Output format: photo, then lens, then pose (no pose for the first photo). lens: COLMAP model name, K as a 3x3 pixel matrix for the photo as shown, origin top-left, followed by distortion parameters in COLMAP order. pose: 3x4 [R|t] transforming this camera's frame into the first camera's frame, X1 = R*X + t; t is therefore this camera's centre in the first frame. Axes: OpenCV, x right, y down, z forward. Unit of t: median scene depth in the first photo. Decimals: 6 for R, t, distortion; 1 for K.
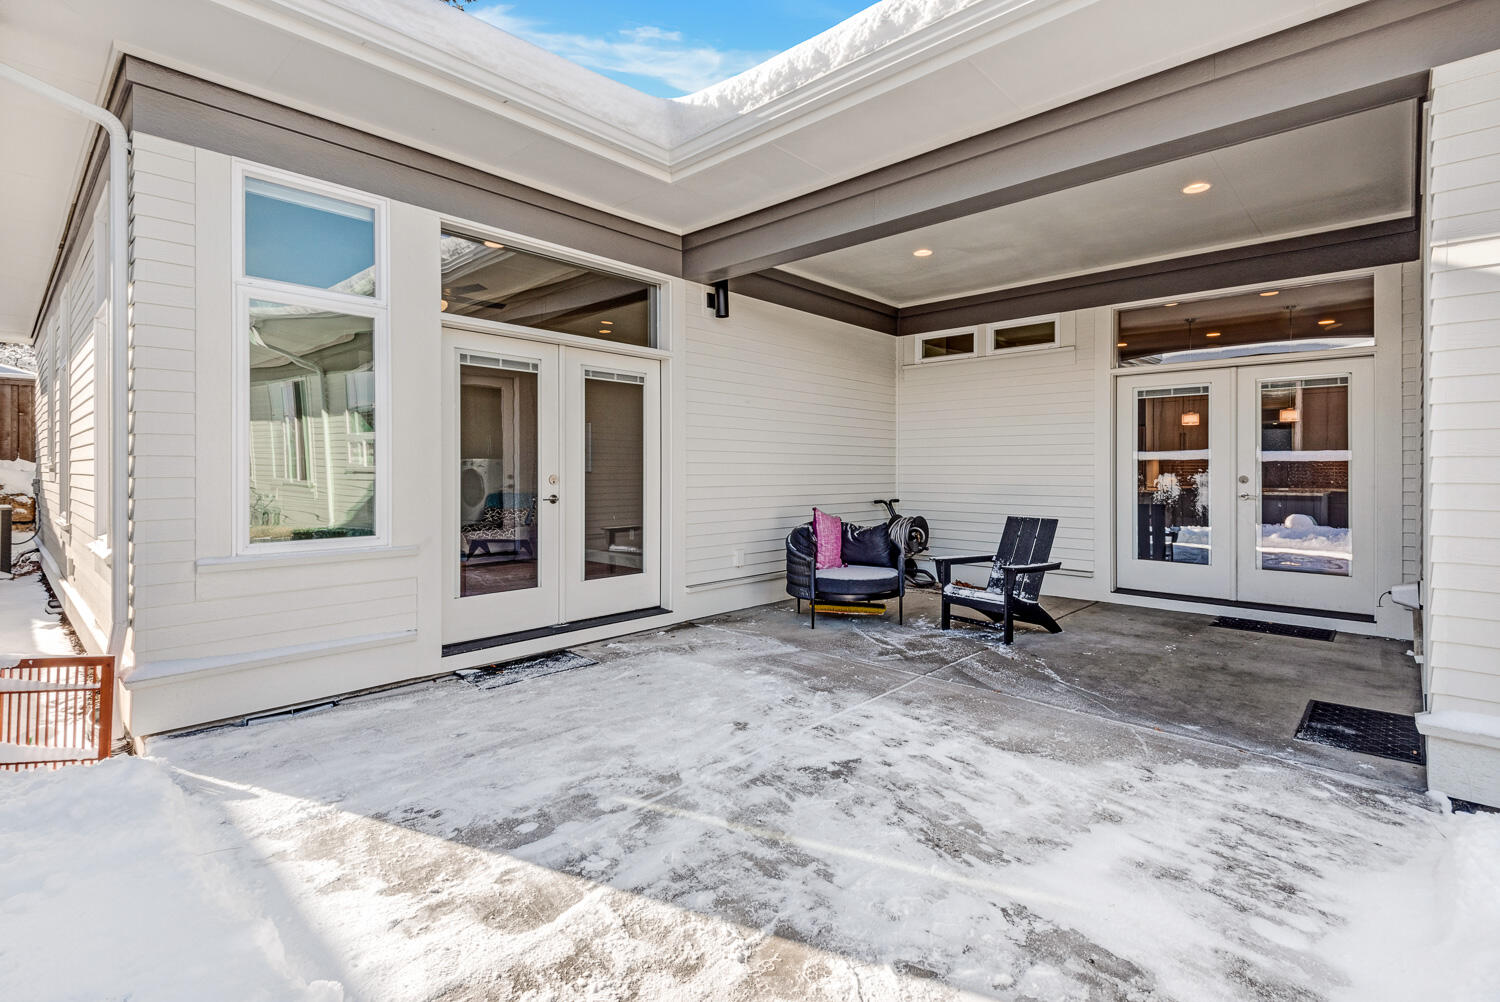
lens RADIAL K [[690.4, 0, 740.7], [0, 690.4, 454.5], [0, 0, 1]] dist [0.024905, -0.013551]
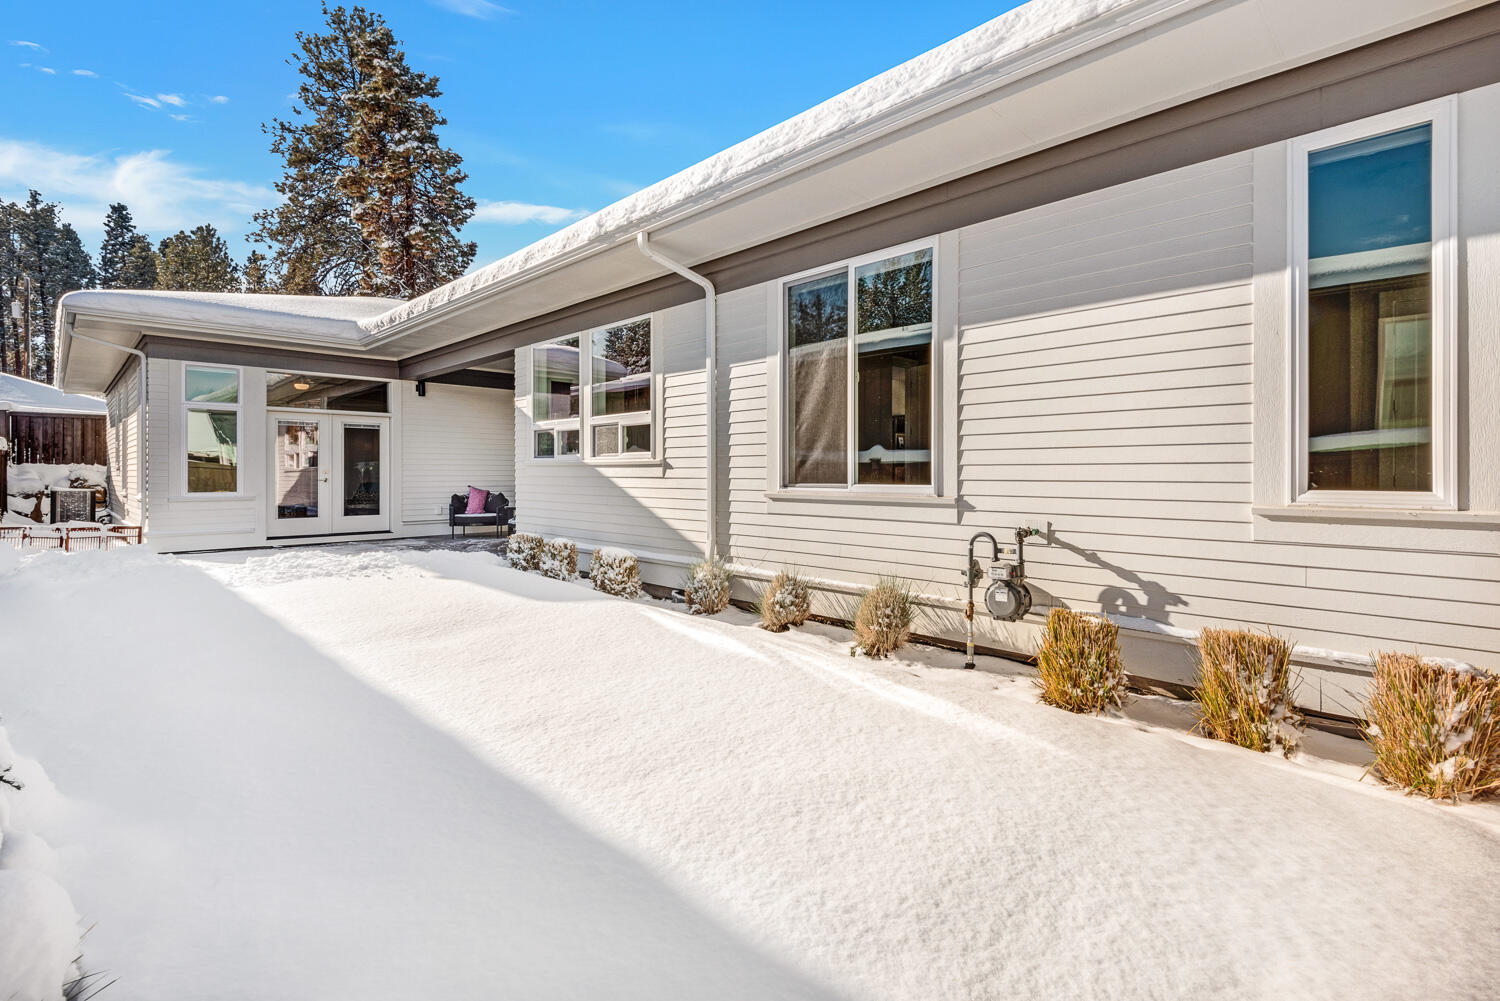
lens RADIAL K [[690.4, 0, 738.8], [0, 690.4, 455.0], [0, 0, 1]] dist [0.024905, -0.013551]
pose [[0.999014, -0.003360, -0.044272, 1.911904], [0.003155, 0.999984, -0.004696, -0.008873], [0.044287, 0.004552, 0.999008, -2.000807]]
